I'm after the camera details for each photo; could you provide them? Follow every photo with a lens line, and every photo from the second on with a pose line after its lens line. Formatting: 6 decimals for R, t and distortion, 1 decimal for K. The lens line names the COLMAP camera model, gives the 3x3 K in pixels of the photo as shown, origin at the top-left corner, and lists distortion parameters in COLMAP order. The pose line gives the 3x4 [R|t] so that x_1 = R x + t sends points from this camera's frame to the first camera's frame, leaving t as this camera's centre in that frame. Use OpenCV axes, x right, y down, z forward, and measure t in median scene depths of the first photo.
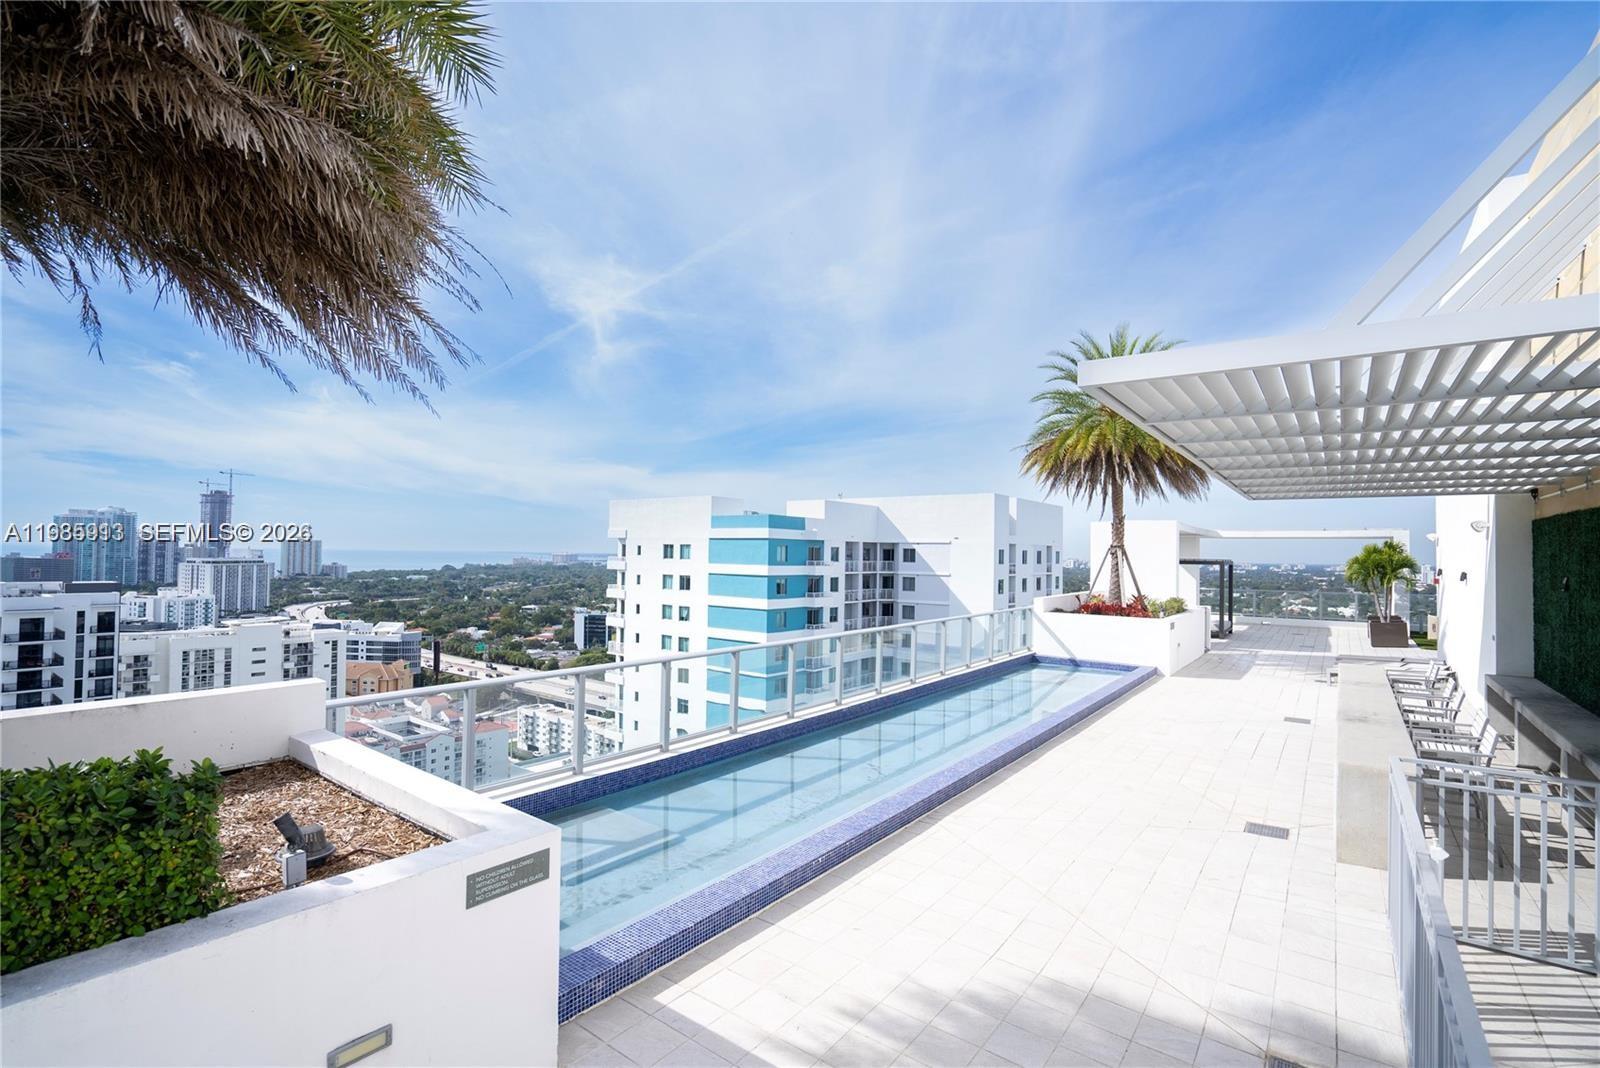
lens RADIAL K [[731.2, 0, 846.4], [0, 731.2, 541.8], [0, 0, 1]] dist [-0.001965, 0.000061]
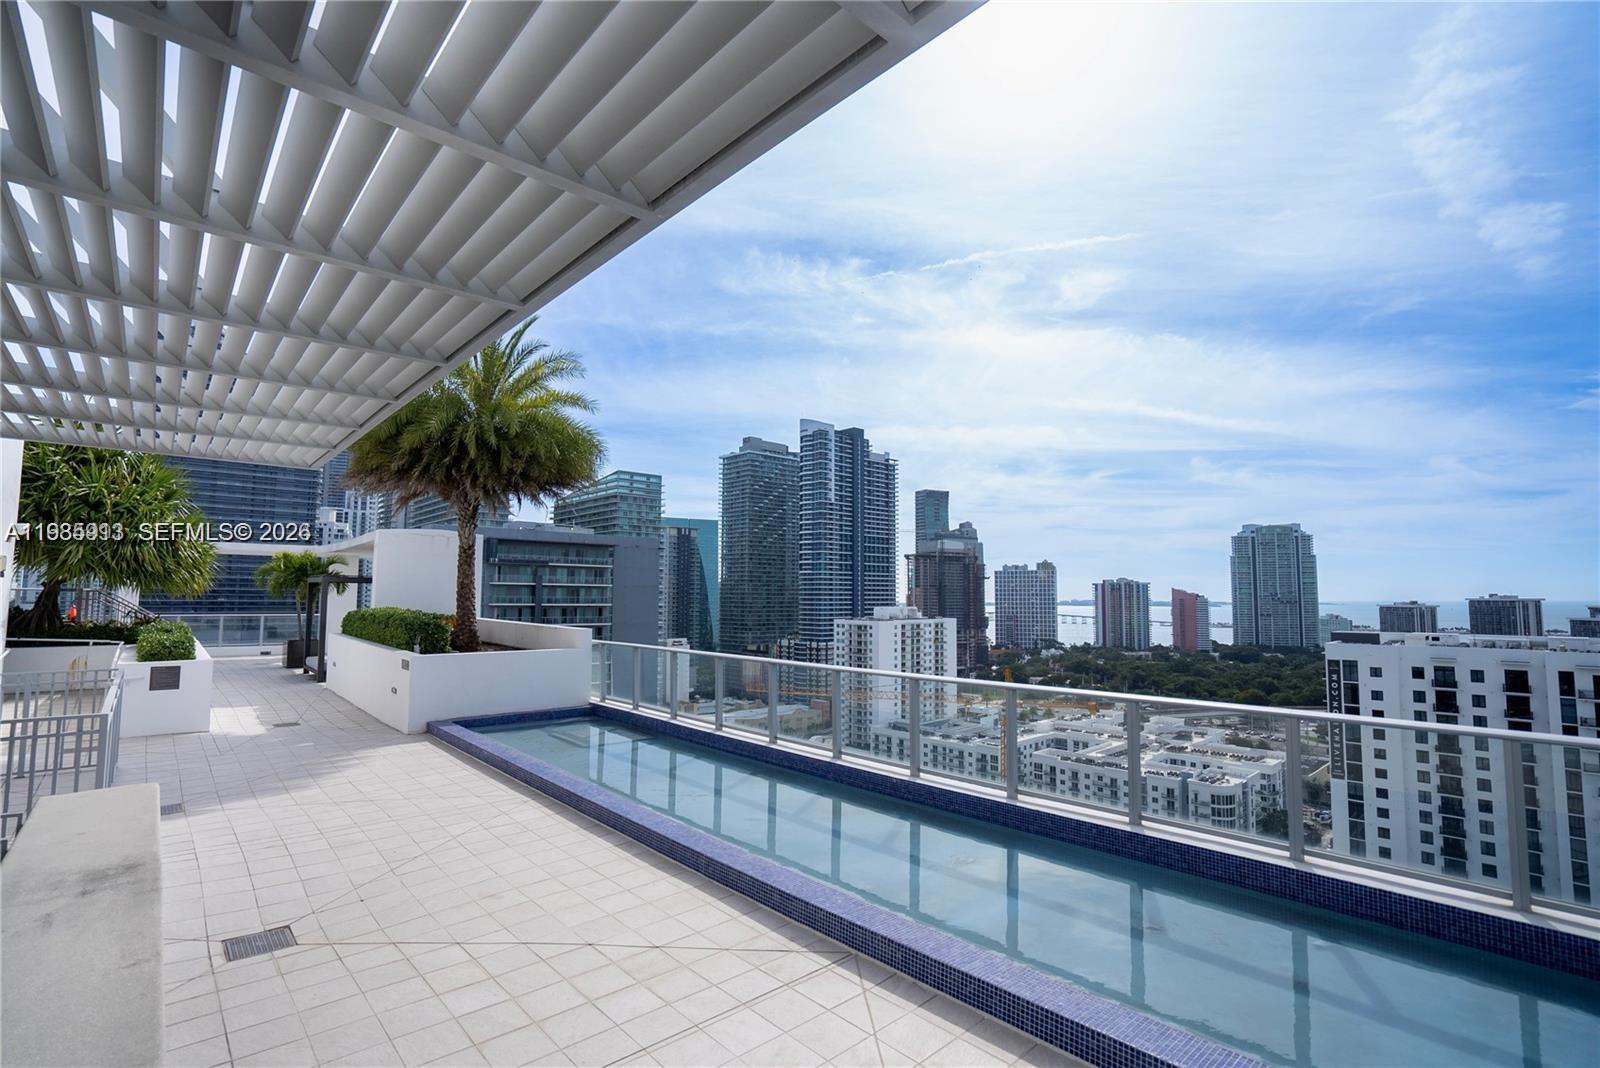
lens RADIAL K [[731.2, 0, 846.4], [0, 731.2, 541.8], [0, 0, 1]] dist [-0.001965, 0.000061]
pose [[-0.212969, -0.095703, -0.972361, 1.561767], [0.005940, 0.995046, -0.099237, 0.139514], [0.977041, -0.026911, -0.211345, 2.284979]]
